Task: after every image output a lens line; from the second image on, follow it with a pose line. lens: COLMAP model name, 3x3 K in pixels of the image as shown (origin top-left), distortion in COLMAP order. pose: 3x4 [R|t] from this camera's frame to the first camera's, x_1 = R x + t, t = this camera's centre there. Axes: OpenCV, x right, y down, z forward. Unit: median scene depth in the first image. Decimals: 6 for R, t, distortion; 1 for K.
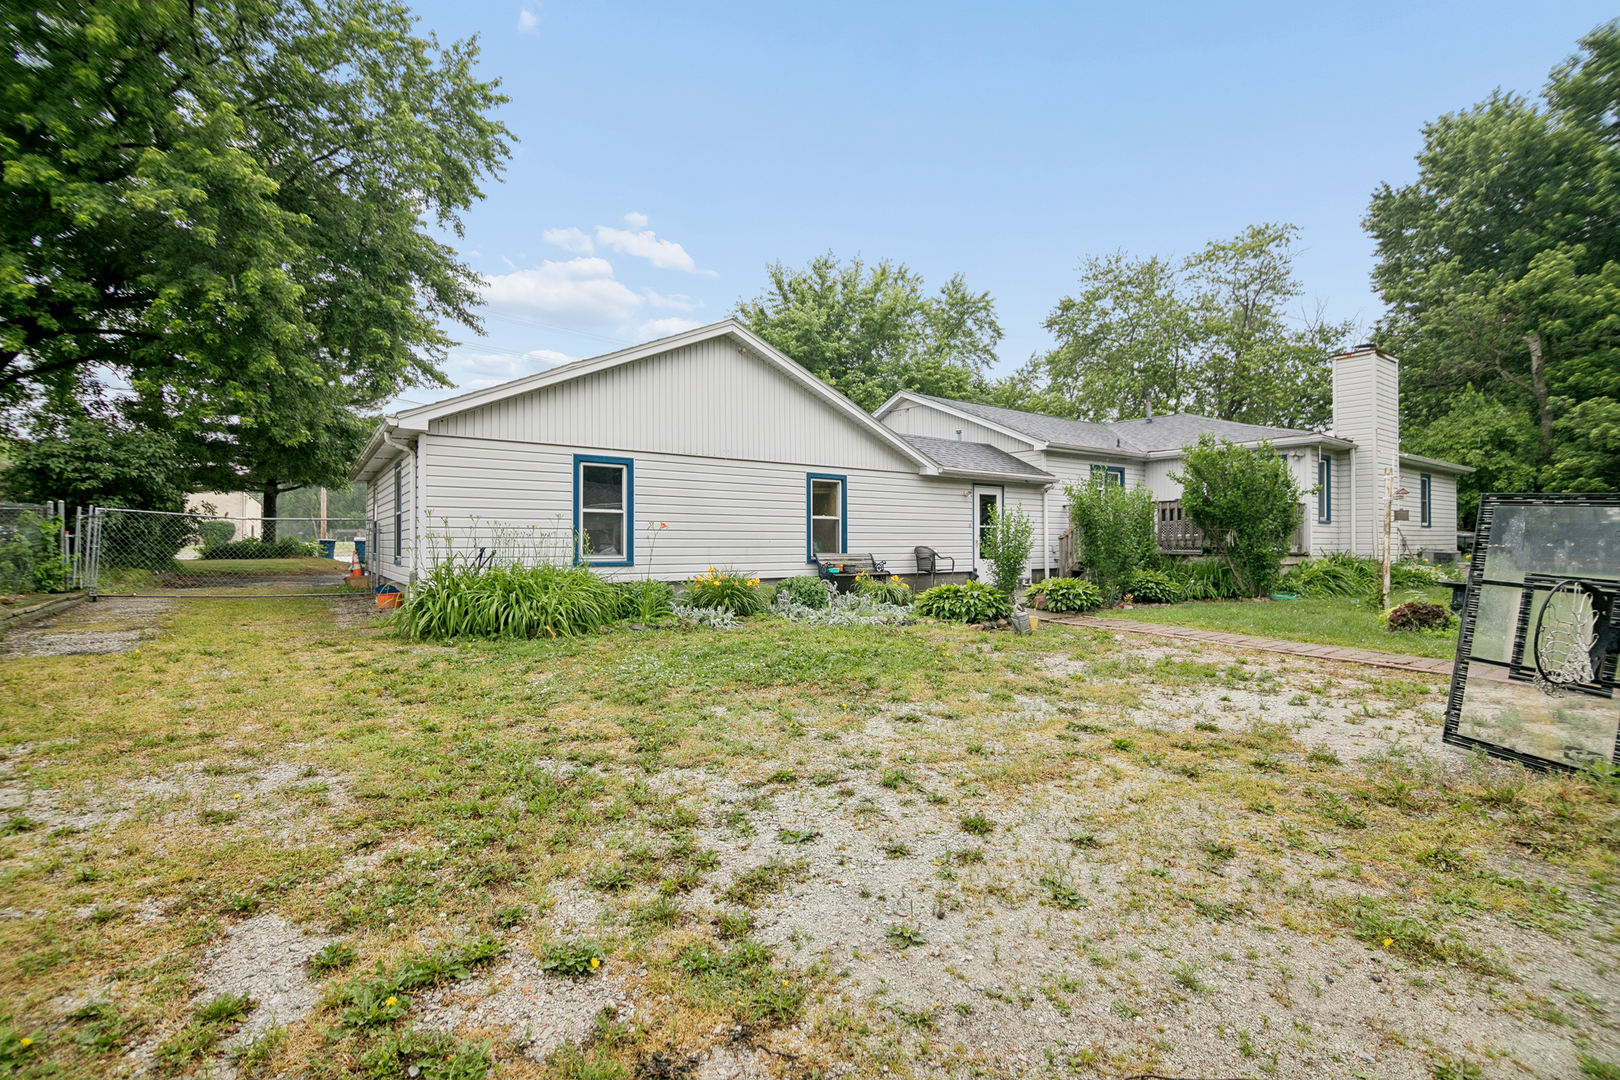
lens RADIAL K [[732.9, 0, 822.0], [0, 732.9, 537.8], [0, 0, 1]] dist [-0.013585, -0.004371]
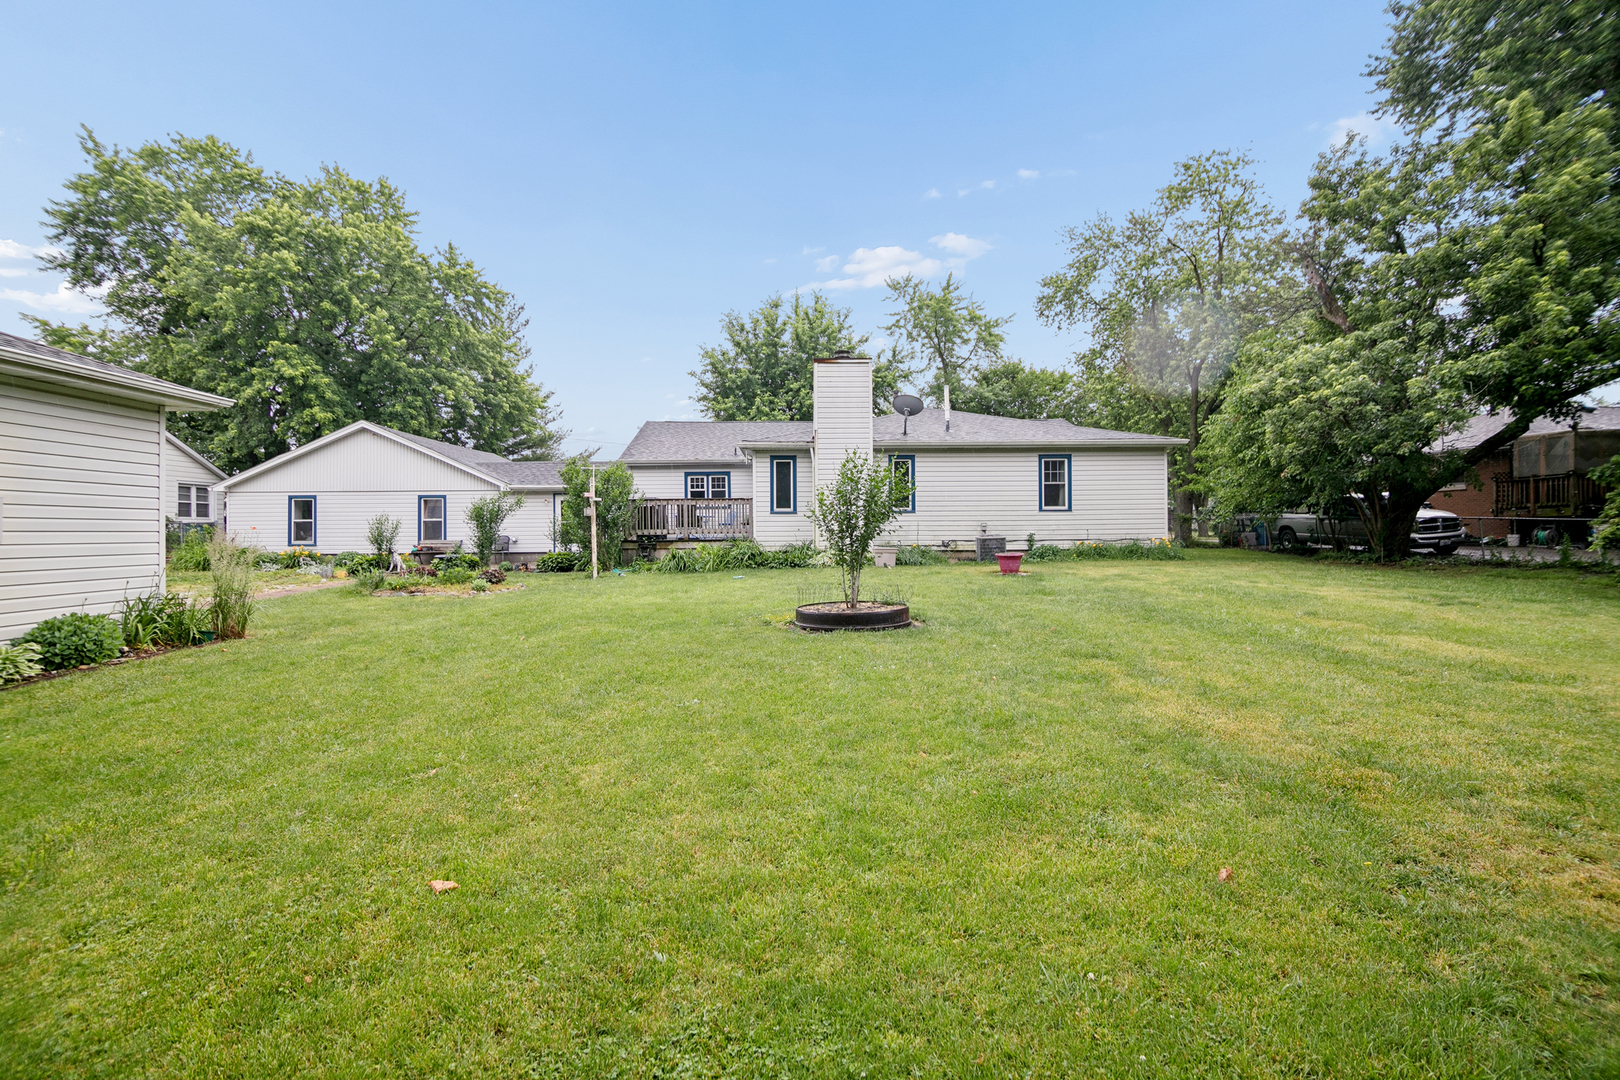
lens RADIAL K [[732.9, 0, 811.4], [0, 732.9, 536.6], [0, 0, 1]] dist [-0.013585, -0.004371]
pose [[0.815097, -0.011084, -0.579218, 2.119822], [0.015545, 0.999875, 0.002743, 0.026922], [0.579115, -0.011240, 0.815168, 0.115179]]
